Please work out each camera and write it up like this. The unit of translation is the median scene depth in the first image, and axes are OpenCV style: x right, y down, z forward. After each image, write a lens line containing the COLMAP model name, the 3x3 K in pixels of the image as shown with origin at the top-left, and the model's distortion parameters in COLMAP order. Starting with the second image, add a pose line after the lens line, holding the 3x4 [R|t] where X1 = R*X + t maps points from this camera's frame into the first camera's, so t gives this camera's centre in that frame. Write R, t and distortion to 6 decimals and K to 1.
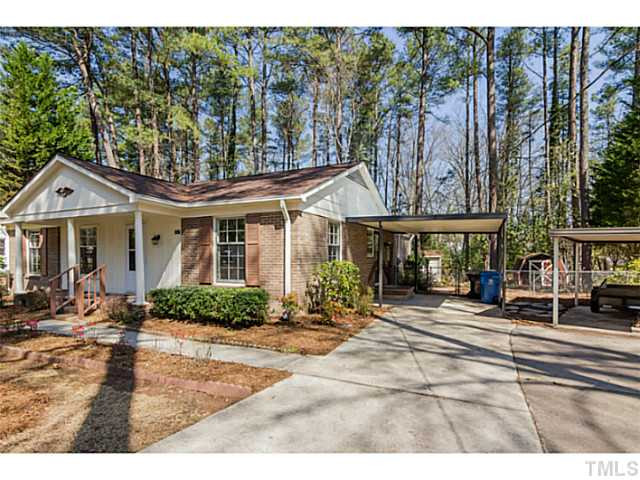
lens RADIAL K [[368.8, 0, 317.5], [0, 368.8, 231.6], [0, 0, 1]] dist [-0.002486, 0.000574]
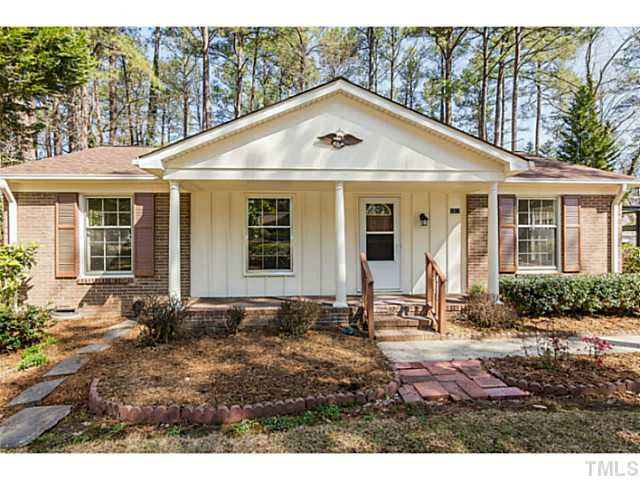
lens RADIAL K [[342.4, 0, 319.5], [0, 342.4, 237.4], [0, 0, 1]] dist [-0.001027, 0.000391]
pose [[0.864445, 0.007536, 0.502672, -1.009499], [-0.032477, 0.998636, 0.040879, 0.038046], [-0.501678, -0.051663, 0.863510, 0.484771]]
